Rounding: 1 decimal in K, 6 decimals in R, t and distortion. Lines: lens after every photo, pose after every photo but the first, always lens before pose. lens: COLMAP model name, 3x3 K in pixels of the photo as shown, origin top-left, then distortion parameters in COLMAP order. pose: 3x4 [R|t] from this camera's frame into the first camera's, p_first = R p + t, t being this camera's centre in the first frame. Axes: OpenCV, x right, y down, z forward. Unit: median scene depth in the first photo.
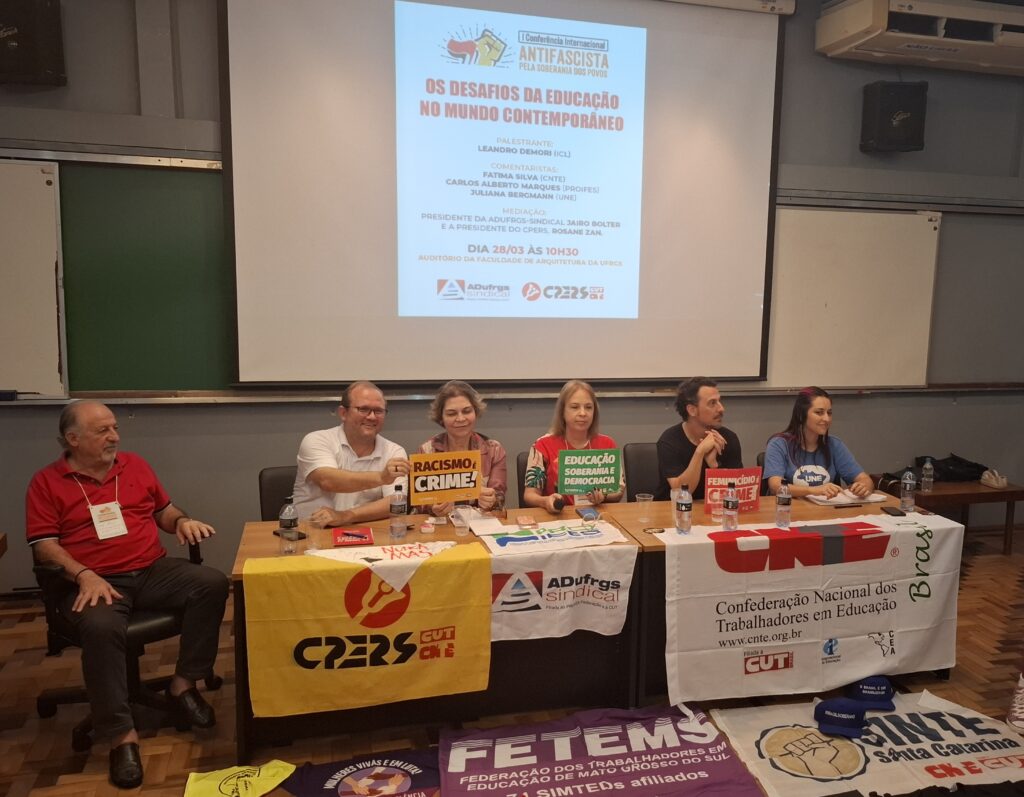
lens RADIAL K [[821.6, 0, 512.3], [0, 821.6, 400.8], [0, 0, 1]] dist [0.048034, 0.012009]
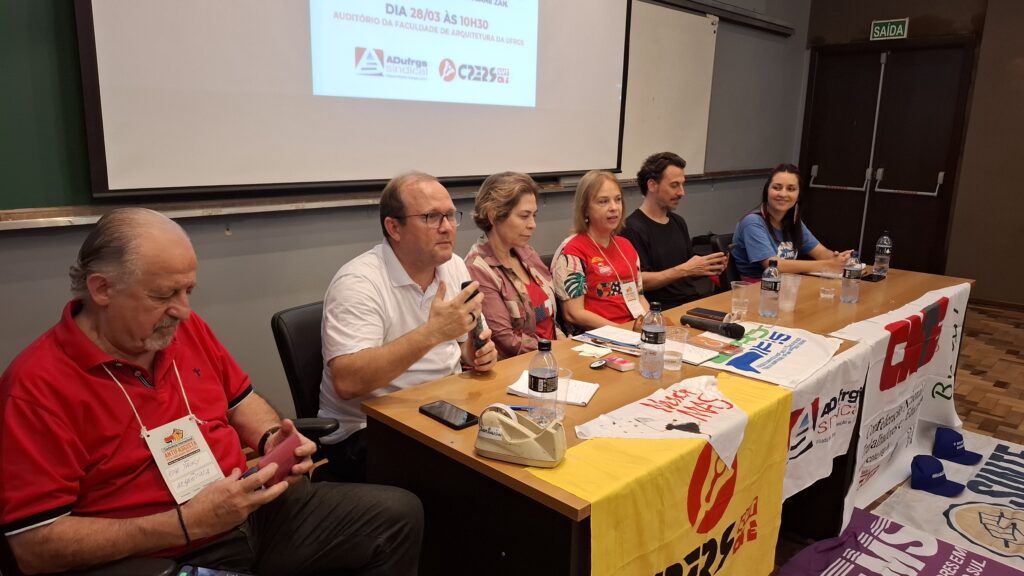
lens RADIAL K [[734.5, 0, 510.5], [0, 734.5, 285.2], [0, 0, 1]] dist [0.036801, -0.001999]
pose [[0.874345, -0.105429, 0.473715, -0.307977], [0.057576, 0.991759, 0.114454, 0.001636], [-0.481878, -0.072798, 0.873209, 0.311950]]
